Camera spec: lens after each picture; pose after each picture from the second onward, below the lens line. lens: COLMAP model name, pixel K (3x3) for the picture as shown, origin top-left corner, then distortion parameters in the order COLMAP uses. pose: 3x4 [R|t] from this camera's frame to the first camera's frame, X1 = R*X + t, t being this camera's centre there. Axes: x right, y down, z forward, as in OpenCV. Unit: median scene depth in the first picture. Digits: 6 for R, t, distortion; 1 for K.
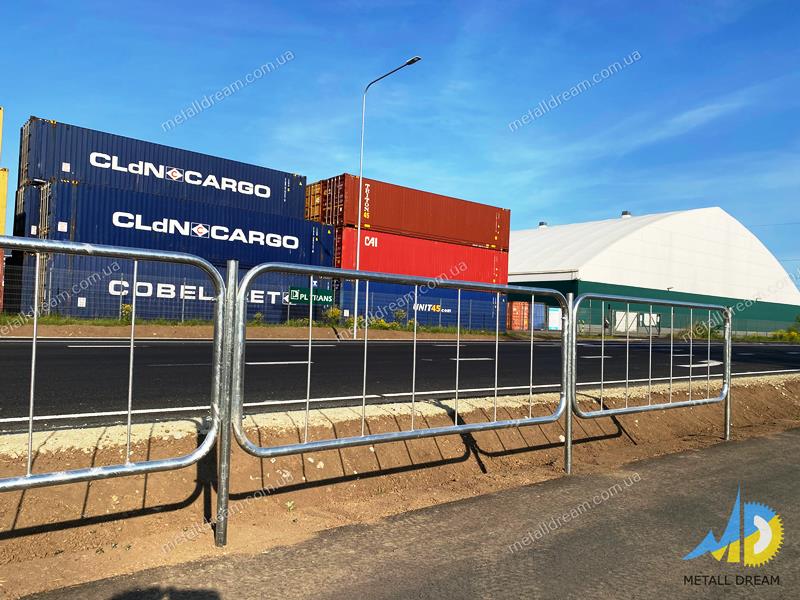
lens RADIAL K [[576.6, 0, 396.3], [0, 576.6, 300.3], [0, 0, 1]] dist [0.047845, -0.041829]
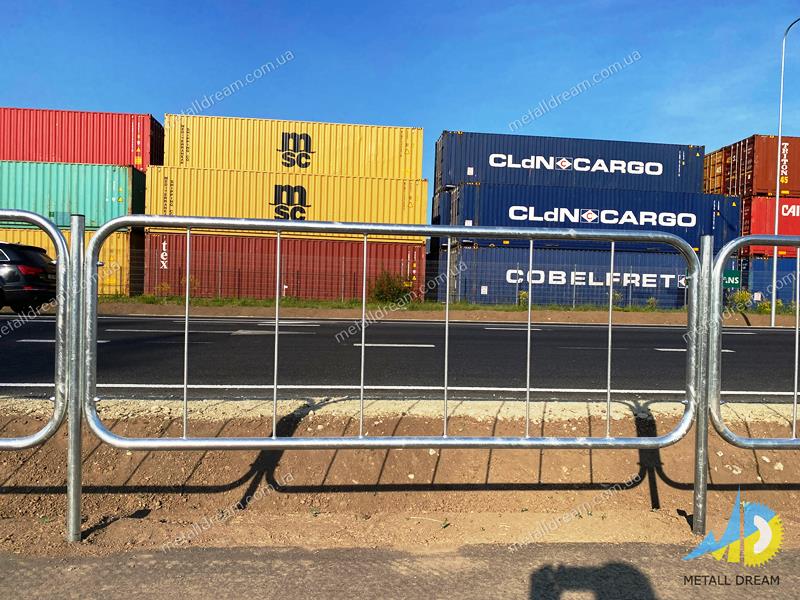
lens RADIAL K [[576.6, 0, 396.3], [0, 576.6, 300.3], [0, 0, 1]] dist [0.047845, -0.041829]
pose [[0.852012, -0.015327, -0.523298, -0.102469], [0.024291, 0.999652, 0.010269, 0.006756], [0.522958, -0.021461, 0.852088, -0.033752]]
